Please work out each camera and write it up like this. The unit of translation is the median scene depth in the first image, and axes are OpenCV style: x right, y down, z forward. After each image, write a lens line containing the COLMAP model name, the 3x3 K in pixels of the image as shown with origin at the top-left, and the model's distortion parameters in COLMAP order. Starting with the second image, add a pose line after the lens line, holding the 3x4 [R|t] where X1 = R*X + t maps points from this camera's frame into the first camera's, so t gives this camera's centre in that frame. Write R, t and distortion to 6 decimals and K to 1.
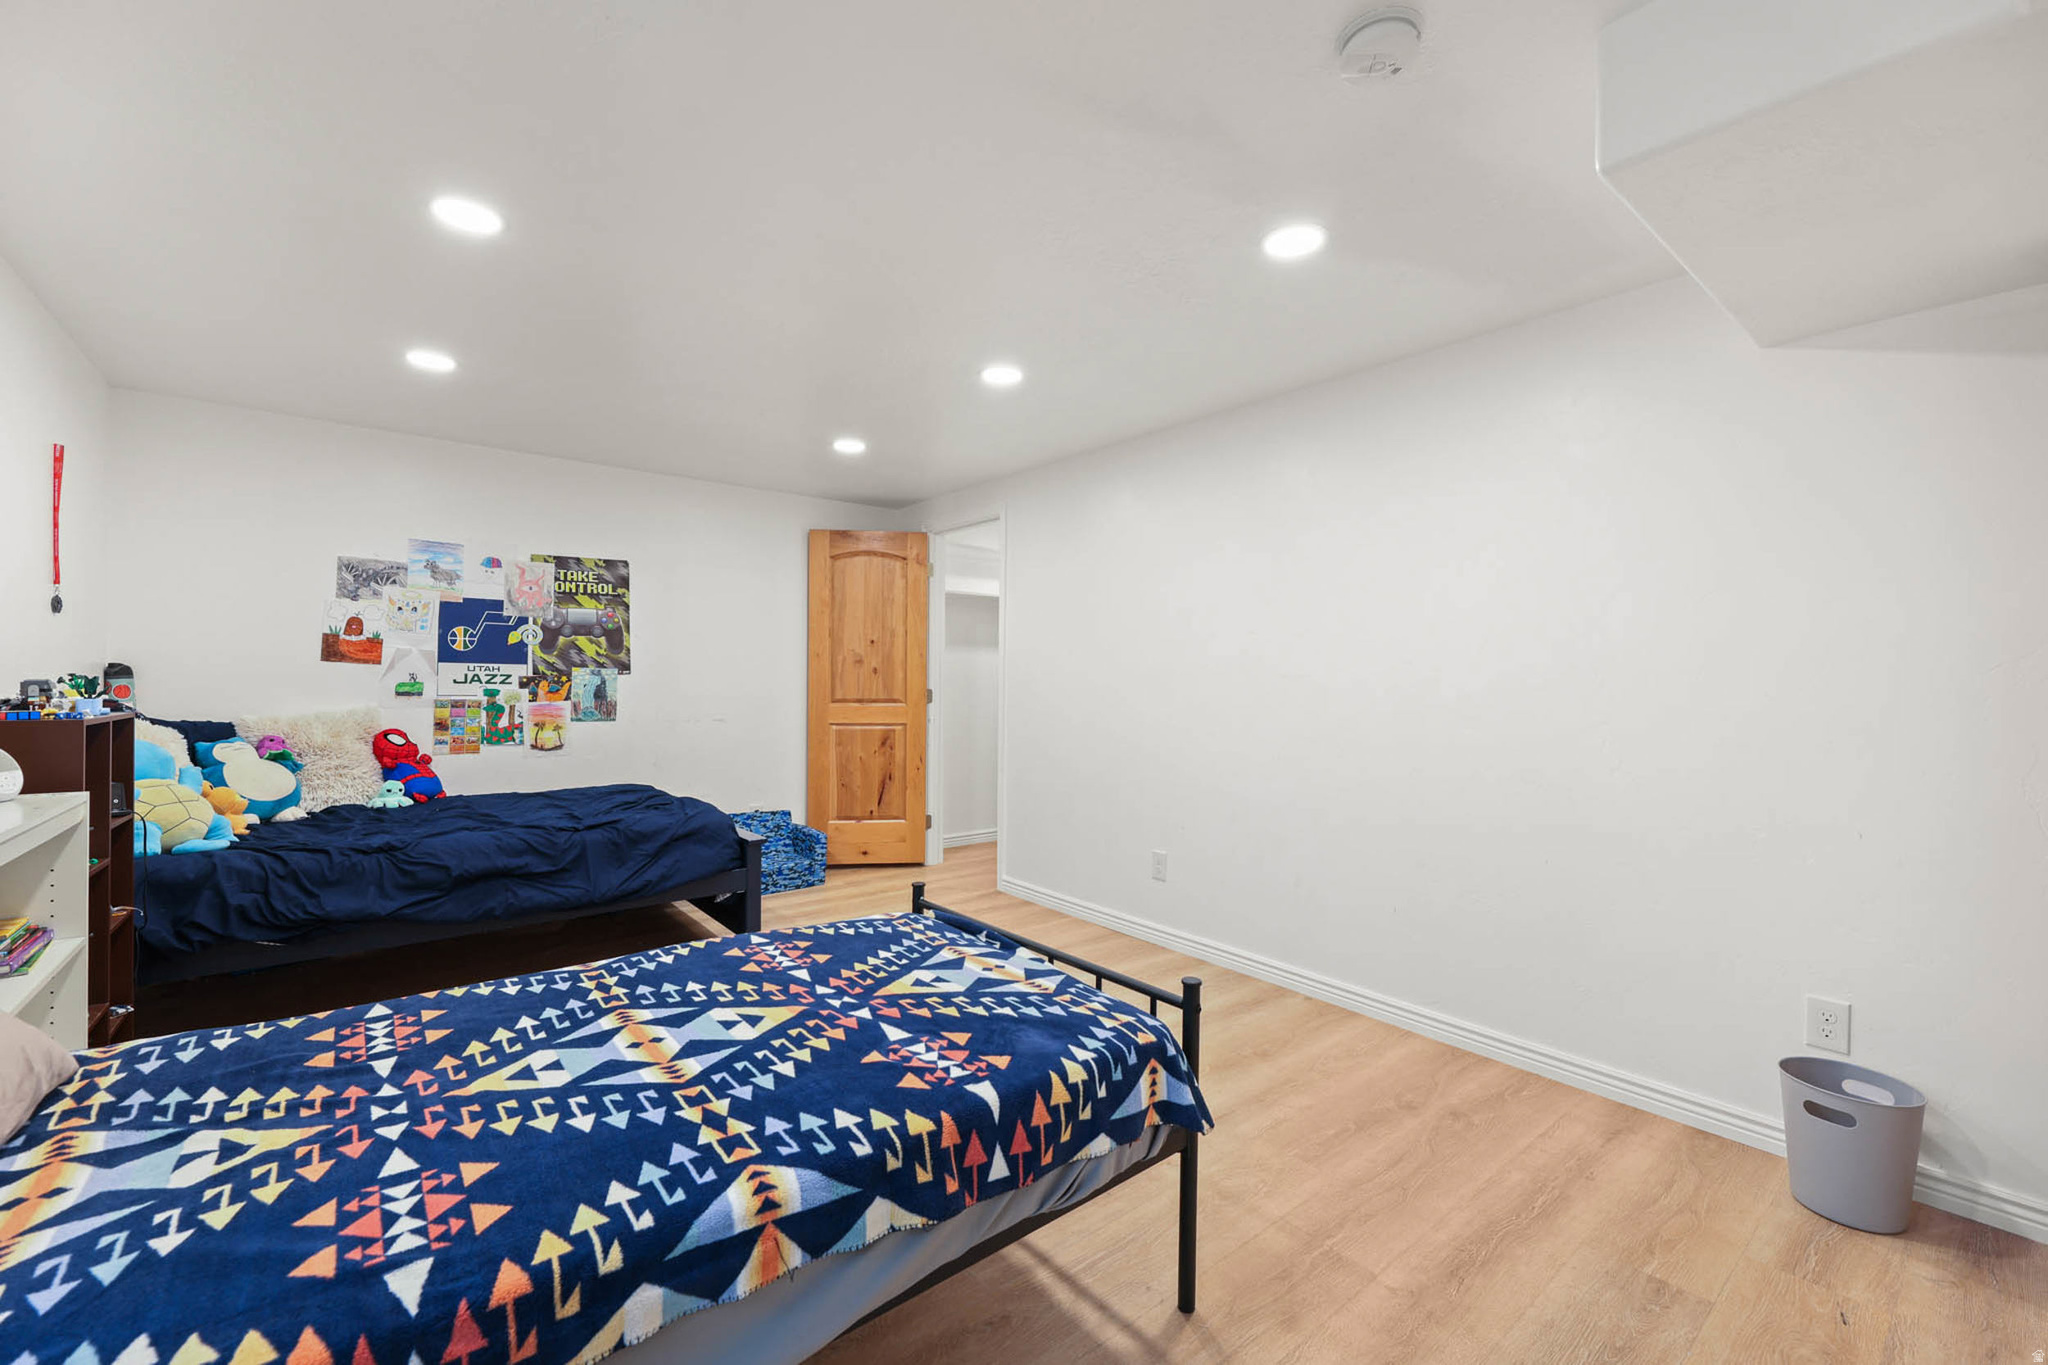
lens RADIAL K [[842.3, 0, 1024.0], [0, 842.3, 682.5], [0, 0, 1]] dist [-0.000707, -0.000122]
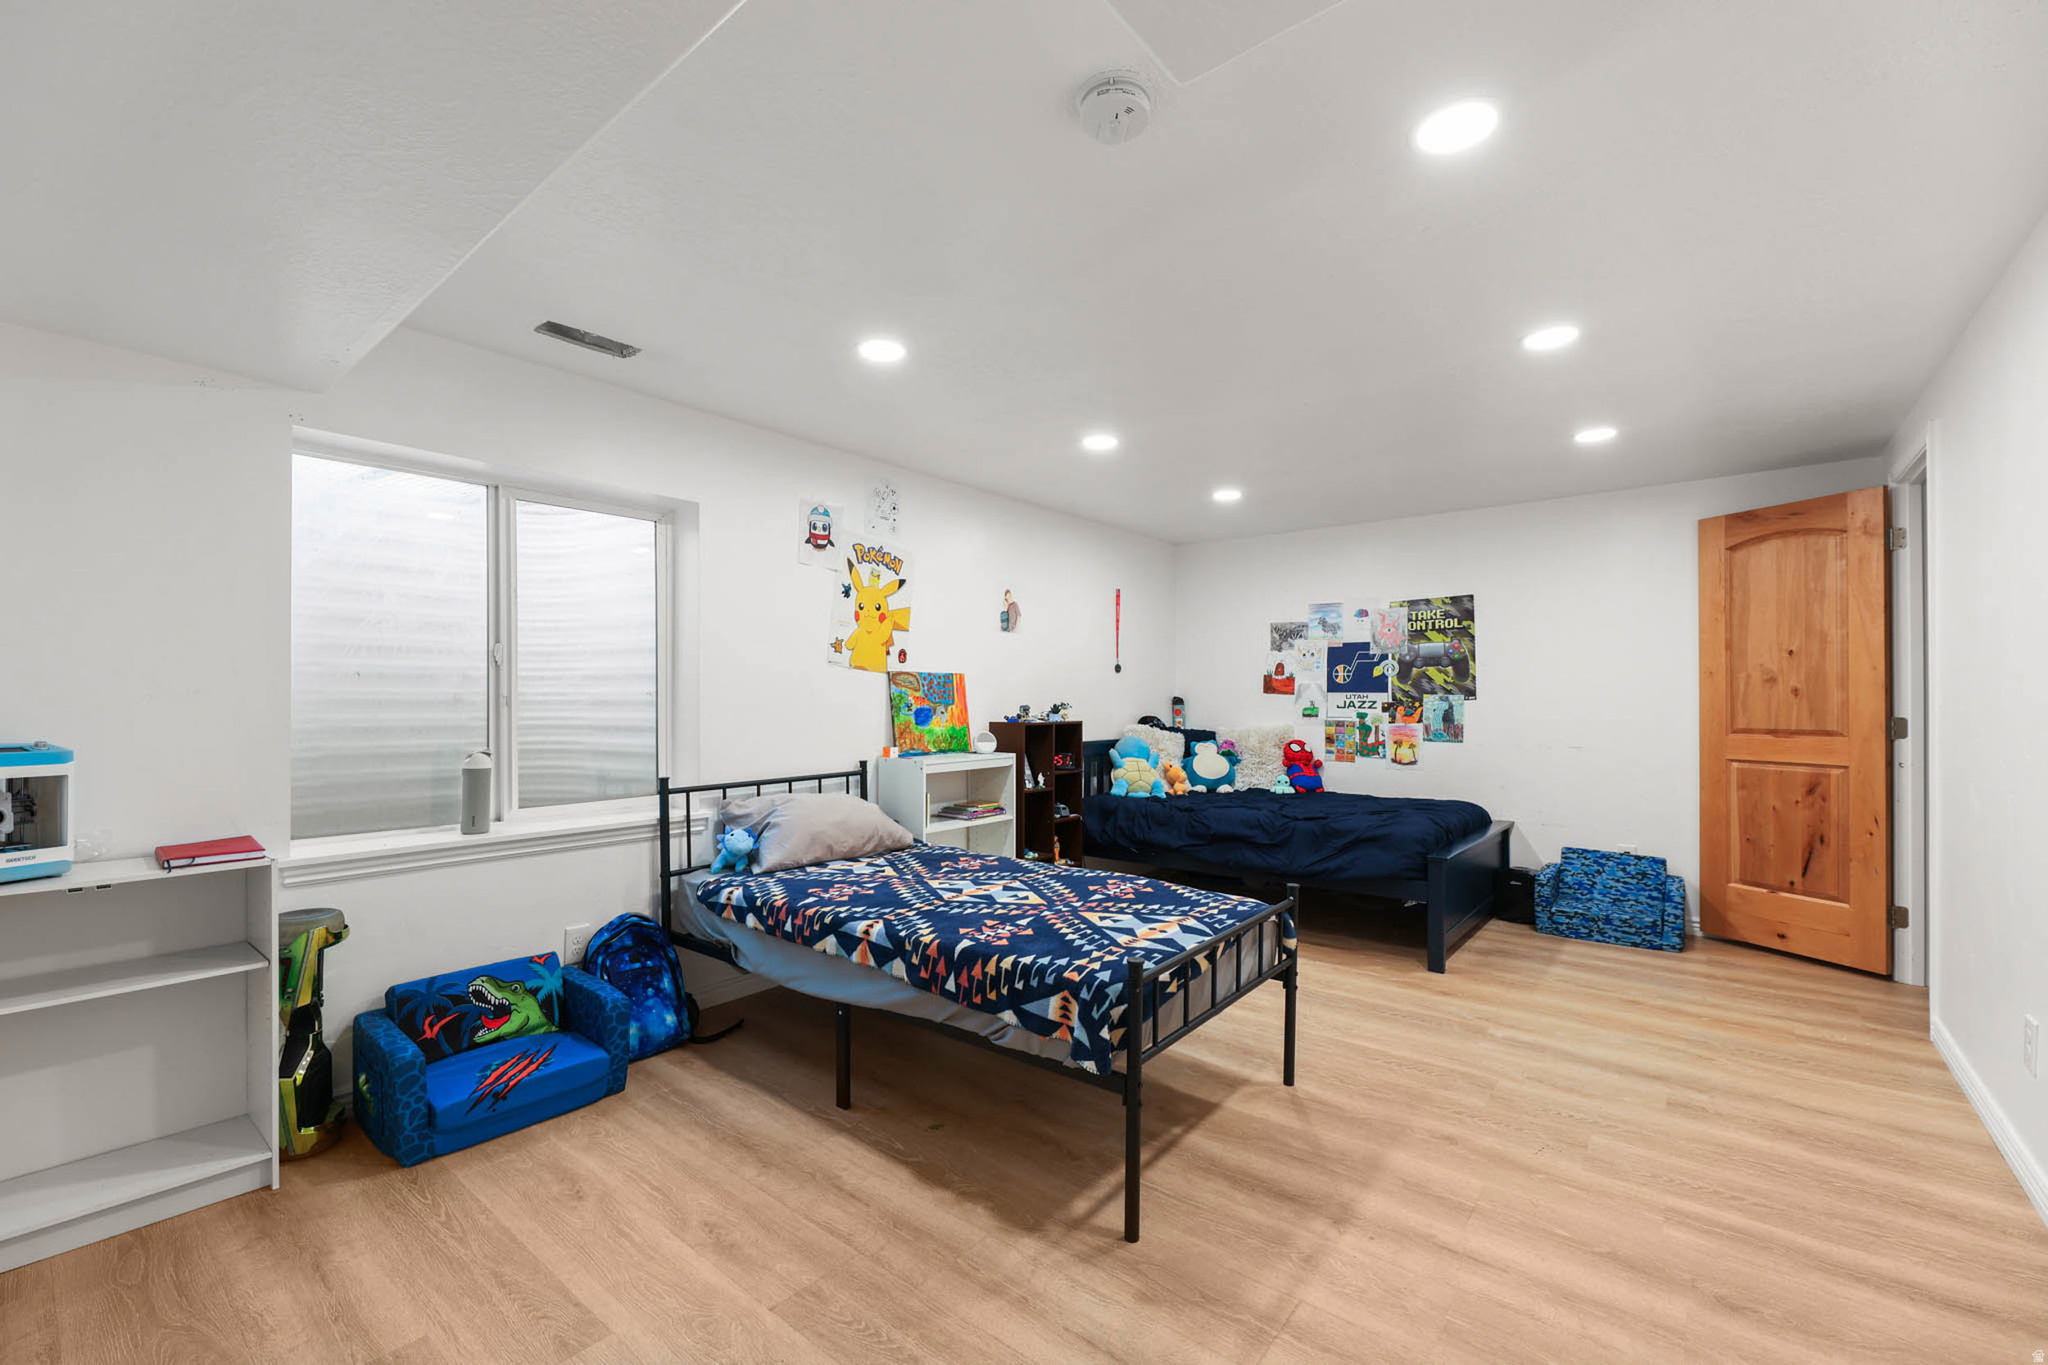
lens RADIAL K [[851.8, 0, 1026.2], [0, 851.8, 695.1], [0, 0, 1]] dist [-0.000781, -0.000340]
pose [[0.203071, -0.015371, -0.979043, 0.516380], [-0.001758, 0.999869, -0.016062, 0.002917], [0.979162, 0.004983, 0.203017, 0.237745]]
